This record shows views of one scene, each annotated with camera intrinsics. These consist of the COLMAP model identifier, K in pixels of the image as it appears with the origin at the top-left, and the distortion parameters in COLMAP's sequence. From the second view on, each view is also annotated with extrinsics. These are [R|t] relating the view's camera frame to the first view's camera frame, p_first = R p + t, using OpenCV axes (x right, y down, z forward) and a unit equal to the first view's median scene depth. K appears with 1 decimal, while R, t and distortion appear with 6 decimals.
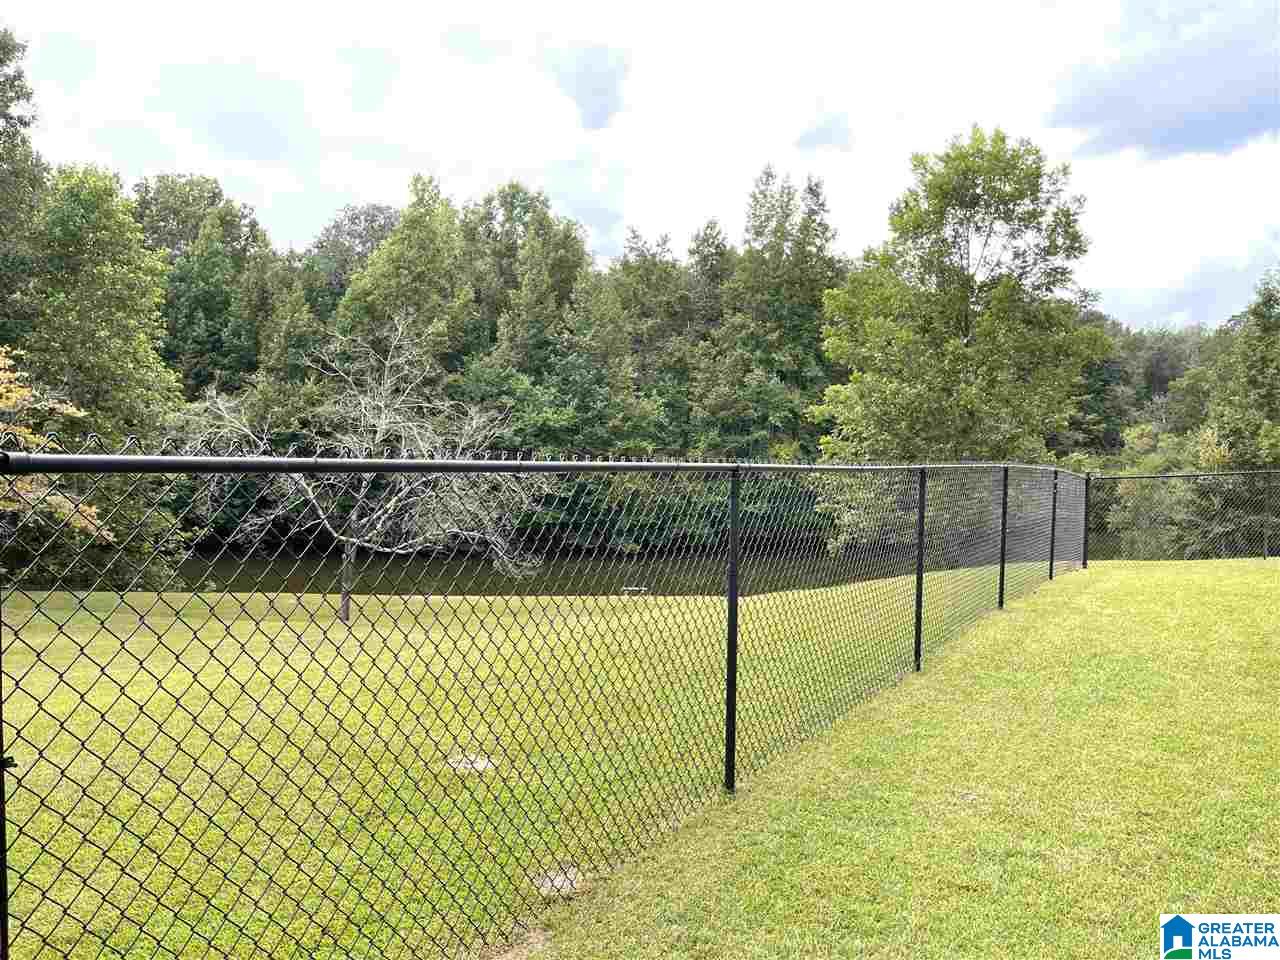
lens RADIAL K [[1031.1, 0, 642.6], [0, 1031.1, 478.1], [0, 0, 1]] dist [0.045372, -0.011949]
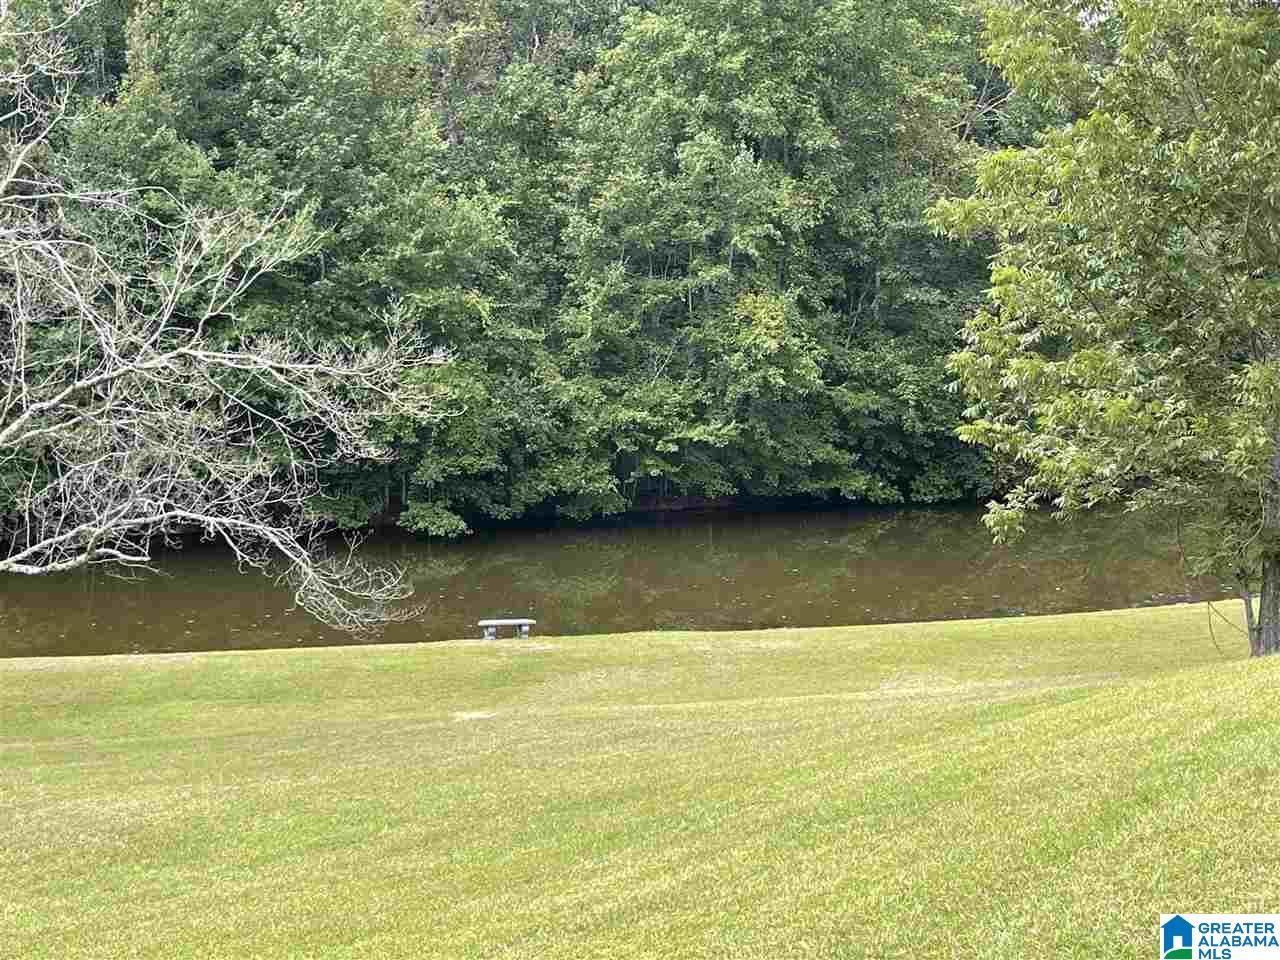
lens RADIAL K [[2014.1, 0, 637.2], [0, 2014.1, 484.6], [0, 0, 1]] dist [-0.004551, 0.000000]
pose [[0.988013, -0.026880, 0.152013, -0.060348], [0.018427, 0.998219, 0.056744, 0.000083], [-0.153268, -0.053263, 0.986748, 0.103373]]
